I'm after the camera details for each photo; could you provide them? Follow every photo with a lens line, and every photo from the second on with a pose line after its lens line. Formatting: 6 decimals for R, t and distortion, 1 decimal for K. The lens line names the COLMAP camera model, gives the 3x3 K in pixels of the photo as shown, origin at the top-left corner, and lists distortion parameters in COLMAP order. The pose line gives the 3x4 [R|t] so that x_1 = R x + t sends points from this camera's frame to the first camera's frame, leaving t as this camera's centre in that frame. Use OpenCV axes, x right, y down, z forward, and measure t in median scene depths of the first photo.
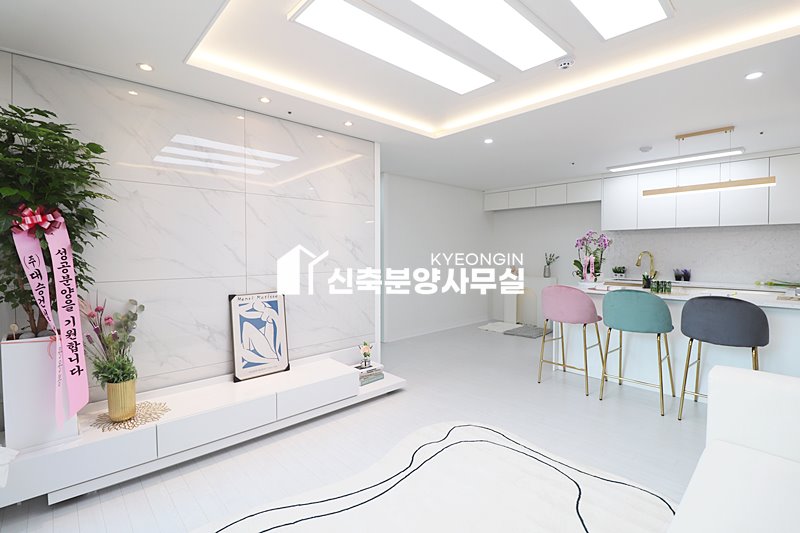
lens RADIAL K [[371.4, 0, 397.9], [0, 371.4, 258.6], [0, 0, 1]] dist [0.000827, -0.014424]
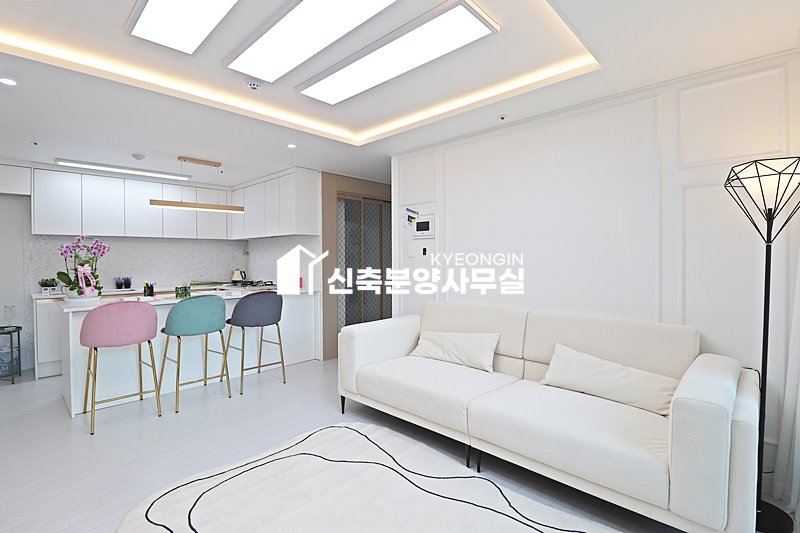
lens RADIAL K [[371.4, 0, 397.9], [0, 371.4, 258.6], [0, 0, 1]] dist [0.000827, -0.014424]
pose [[-0.059326, -0.003545, 0.998232, -0.355249], [0.026319, 0.999641, 0.005114, -0.009338], [-0.997892, 0.026576, -0.059211, 0.365843]]
